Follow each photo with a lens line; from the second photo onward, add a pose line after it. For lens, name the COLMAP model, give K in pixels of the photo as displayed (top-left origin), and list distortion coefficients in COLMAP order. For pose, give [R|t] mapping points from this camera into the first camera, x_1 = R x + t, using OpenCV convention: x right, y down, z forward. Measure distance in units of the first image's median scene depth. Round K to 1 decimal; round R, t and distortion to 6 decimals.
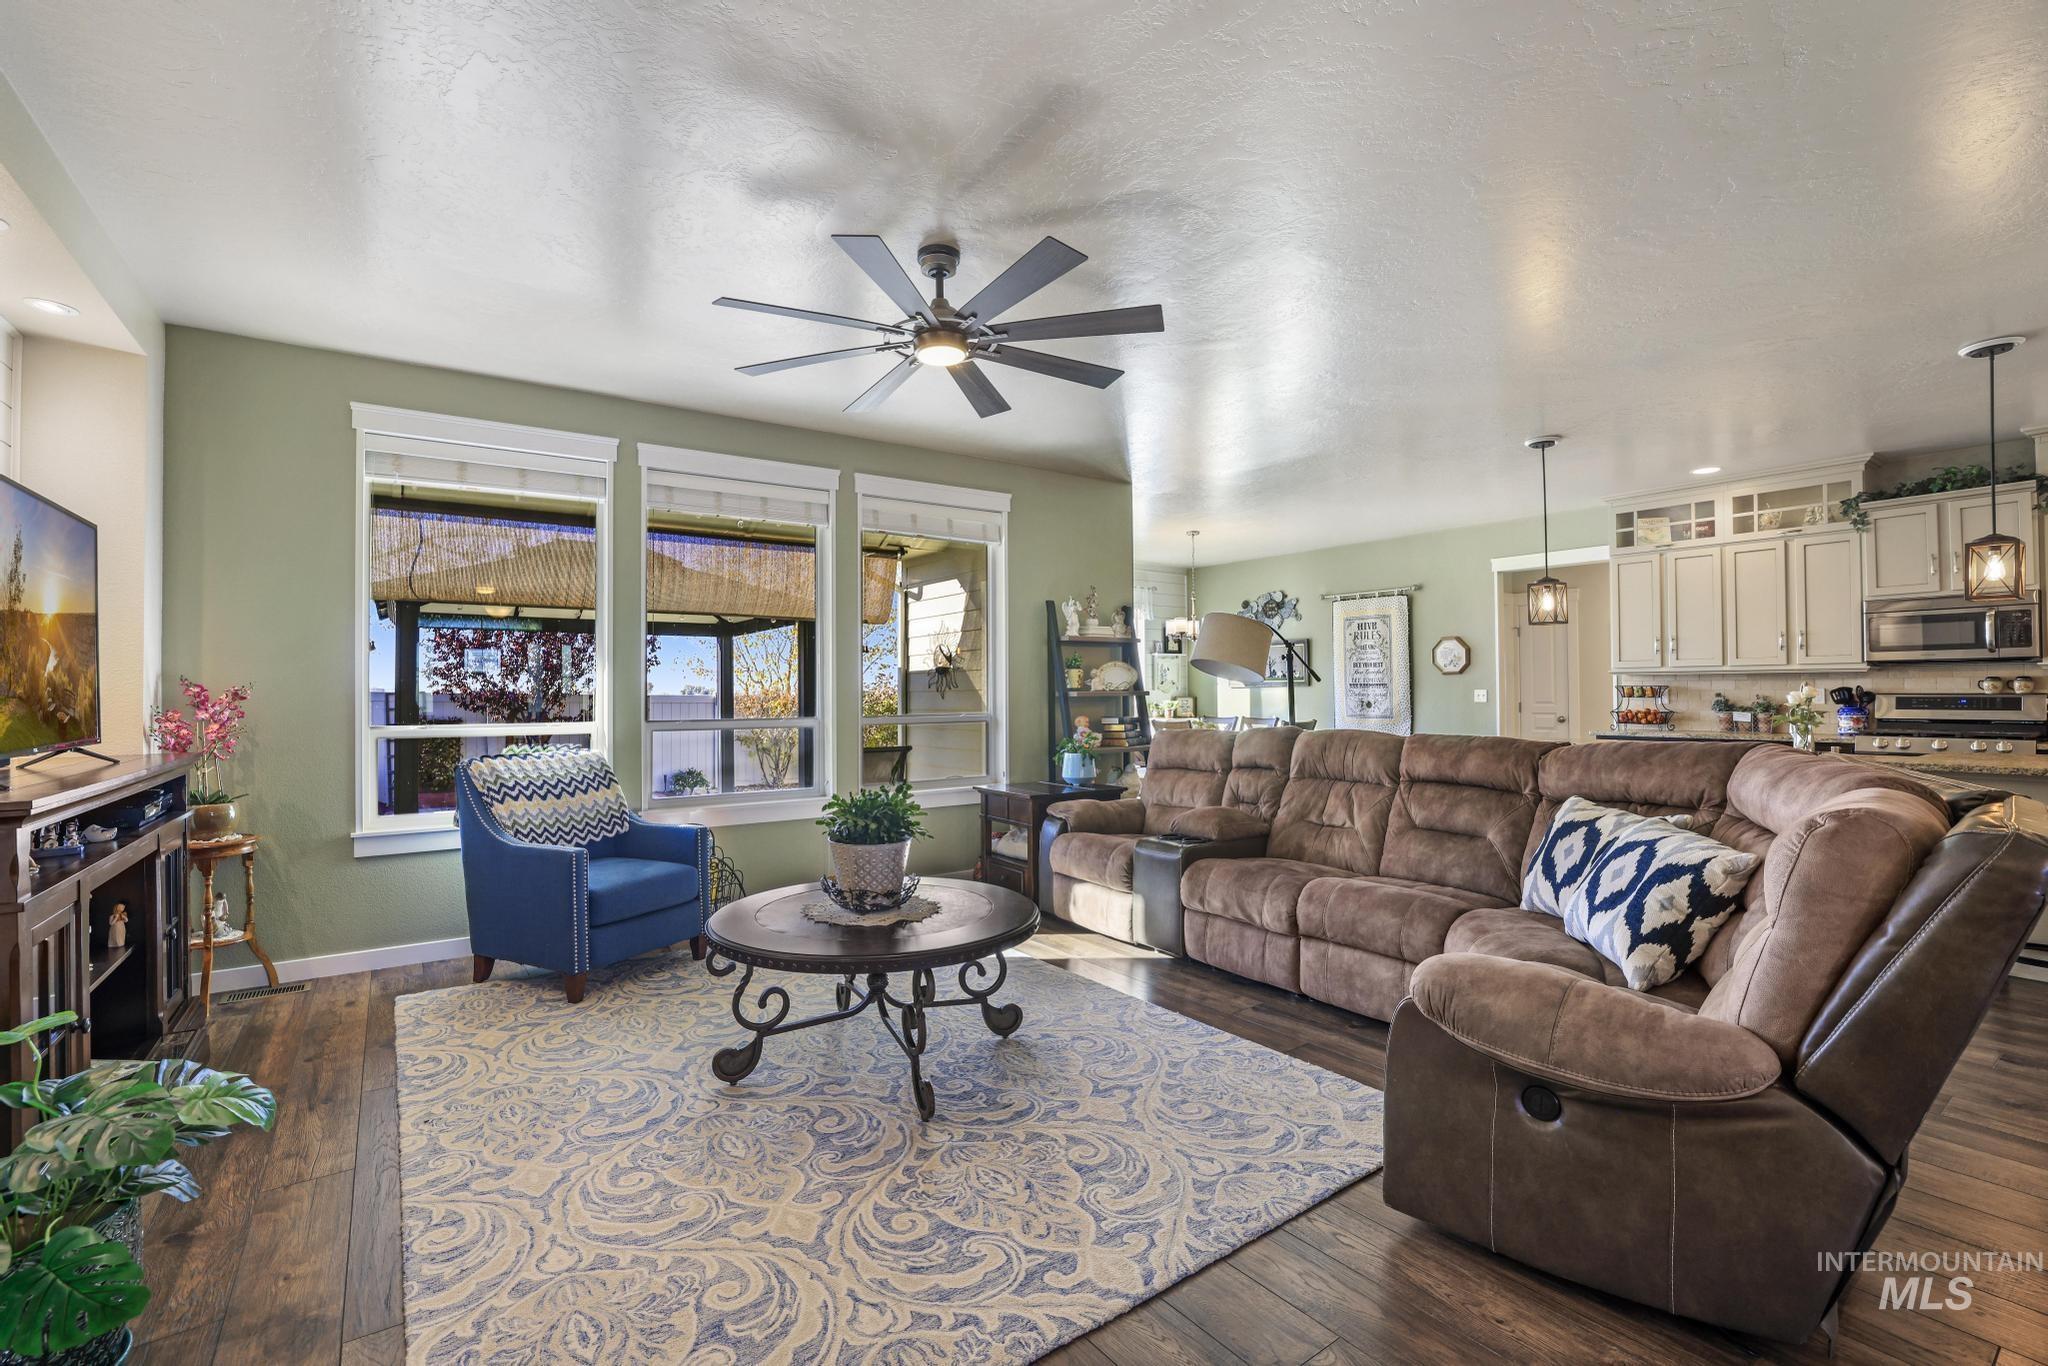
lens RADIAL K [[917.9, 0, 1015.0], [0, 917.9, 684.4], [0, 0, 1]] dist [-0.016558, 0.003258]
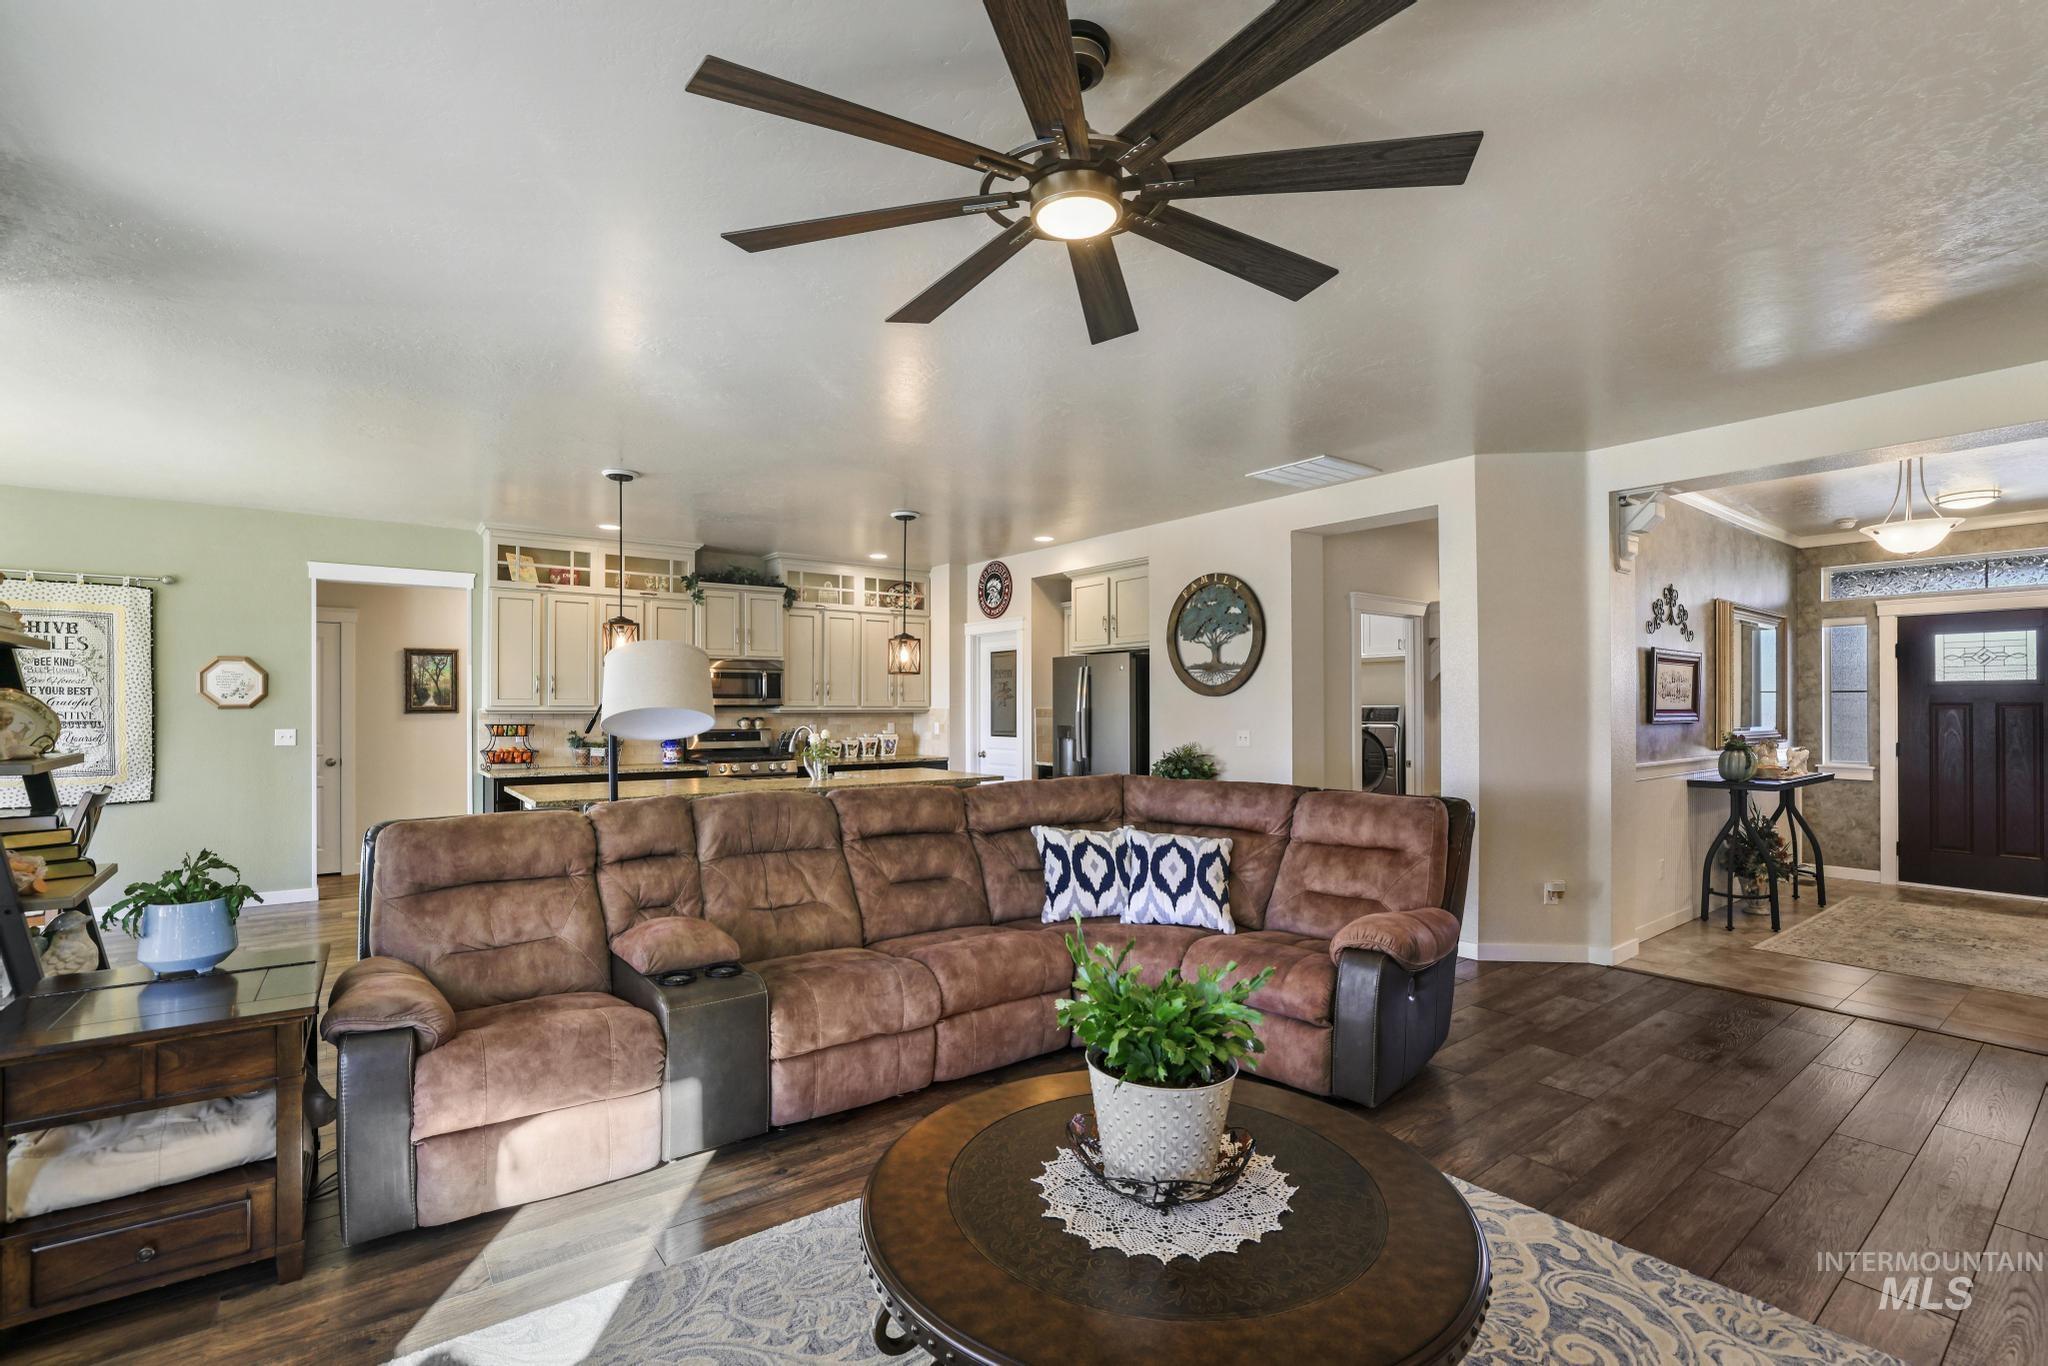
lens RADIAL K [[917.9, 0, 1033.1], [0, 917.9, 695.7], [0, 0, 1]] dist [-0.016558, 0.003258]
pose [[-0.035617, 0.017403, 0.999214, -0.371845], [-0.008768, 0.999804, -0.017726, -0.020415], [-0.999327, -0.009392, -0.035458, 0.570875]]
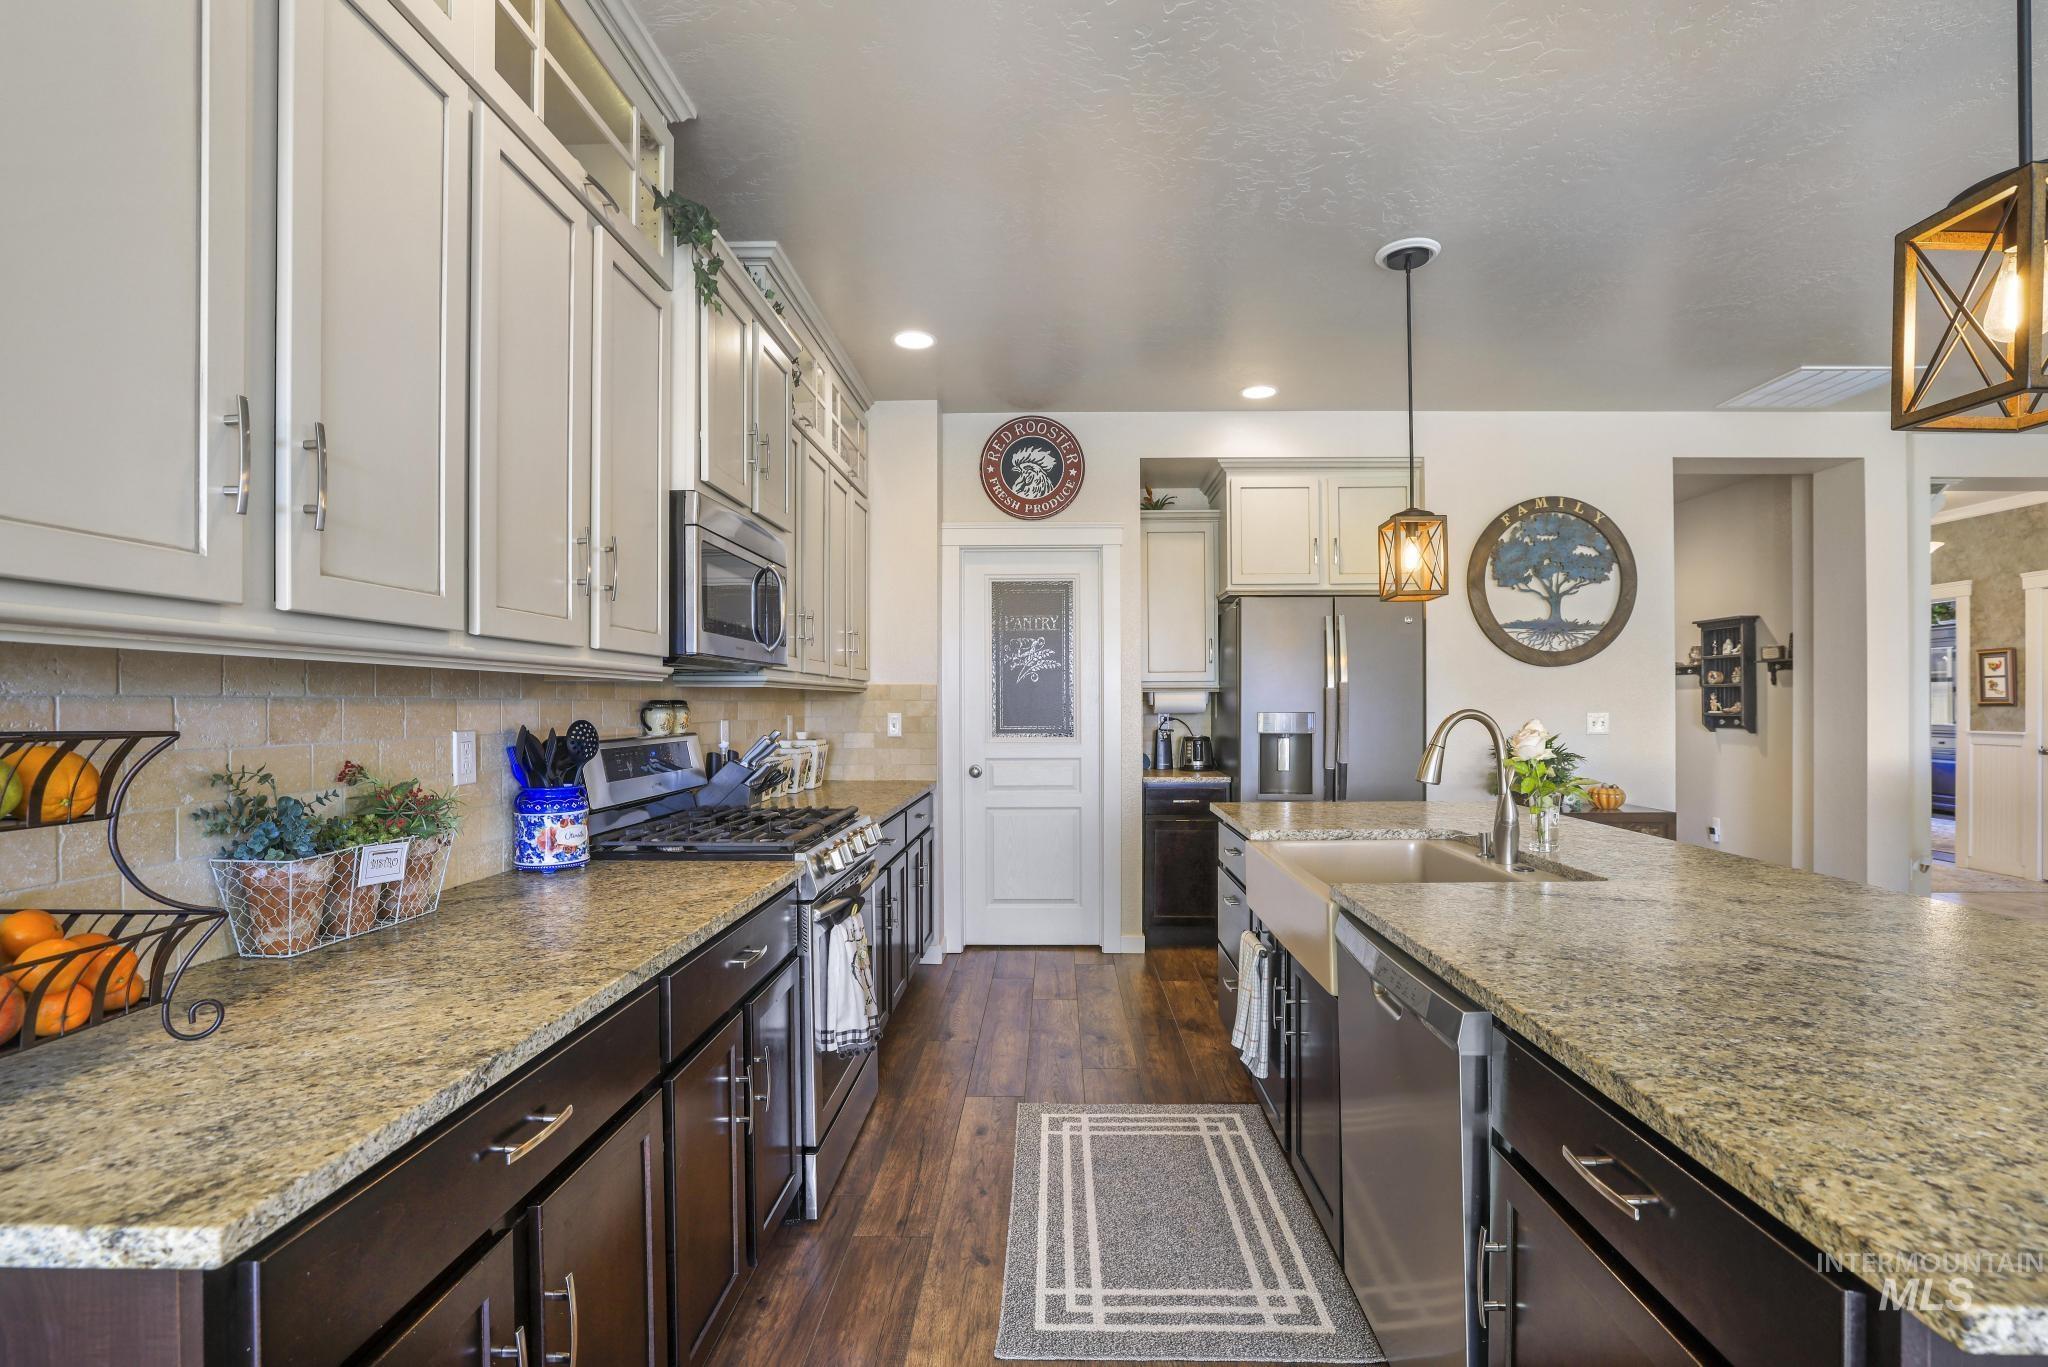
lens RADIAL K [[917.9, 0, 1056.1], [0, 917.9, 696.0], [0, 0, 1]] dist [-0.016558, 0.003258]
pose [[-0.793289, 0.010197, 0.608760, 0.594794], [-0.000119, 0.999857, -0.016903, -0.002427], [-0.608845, -0.013481, -0.793174, 1.206346]]
